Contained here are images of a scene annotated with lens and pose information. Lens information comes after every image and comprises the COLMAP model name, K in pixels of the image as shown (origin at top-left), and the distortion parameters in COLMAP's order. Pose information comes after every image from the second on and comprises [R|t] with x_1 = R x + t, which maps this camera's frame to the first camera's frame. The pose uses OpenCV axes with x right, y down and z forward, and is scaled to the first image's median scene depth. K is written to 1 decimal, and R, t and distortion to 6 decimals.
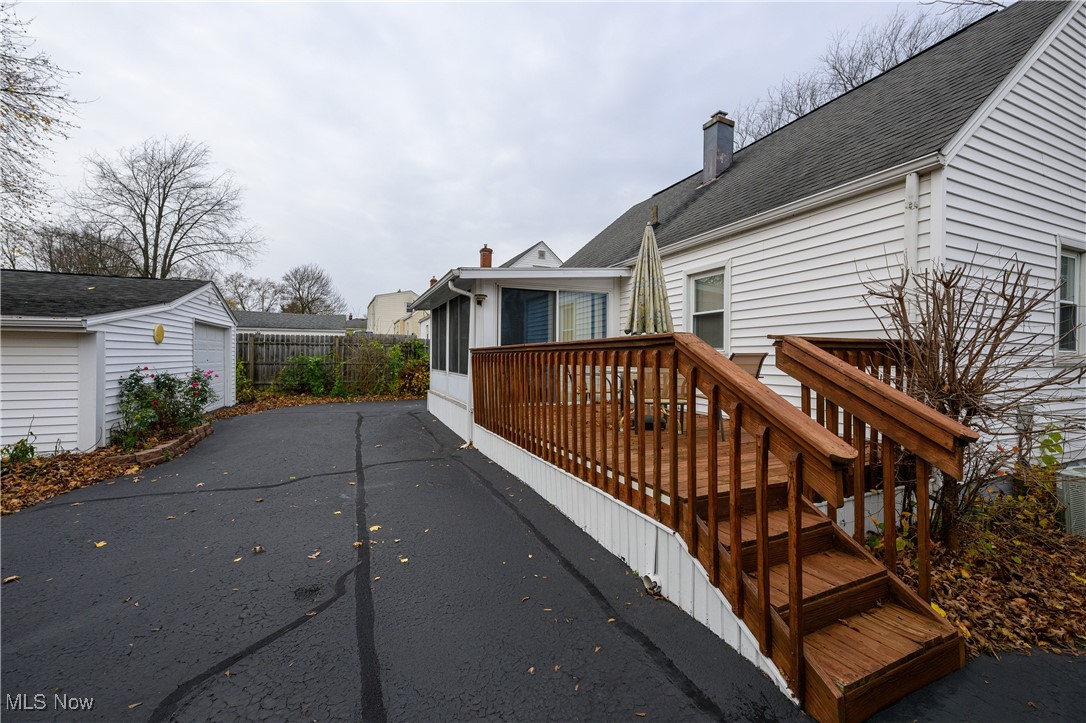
lens RADIAL K [[429.6, 0, 544.2], [0, 429.6, 357.8], [0, 0, 1]] dist [-0.003502, 0.000084]
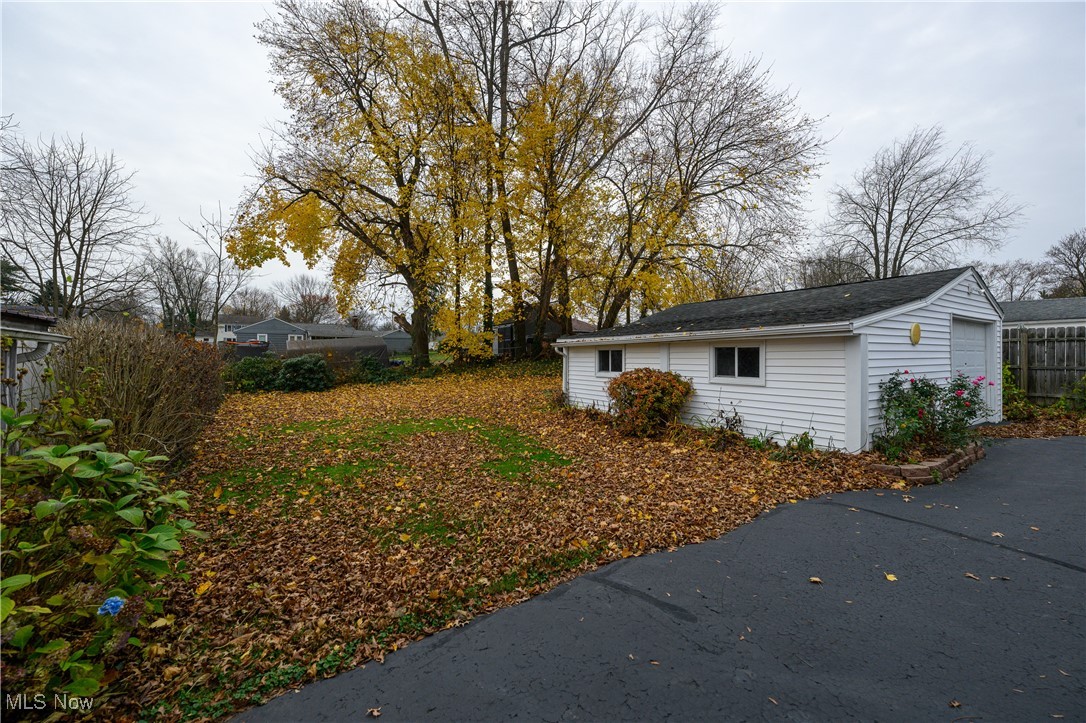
lens RADIAL K [[429.6, 0, 542.2], [0, 429.6, 361.3], [0, 0, 1]] dist [-0.003502, 0.000084]
pose [[0.166897, 0.000210, -0.985974, -0.090183], [0.000398, 1.000000, 0.000281, 0.000769], [0.985974, -0.000440, 0.166897, 0.049418]]
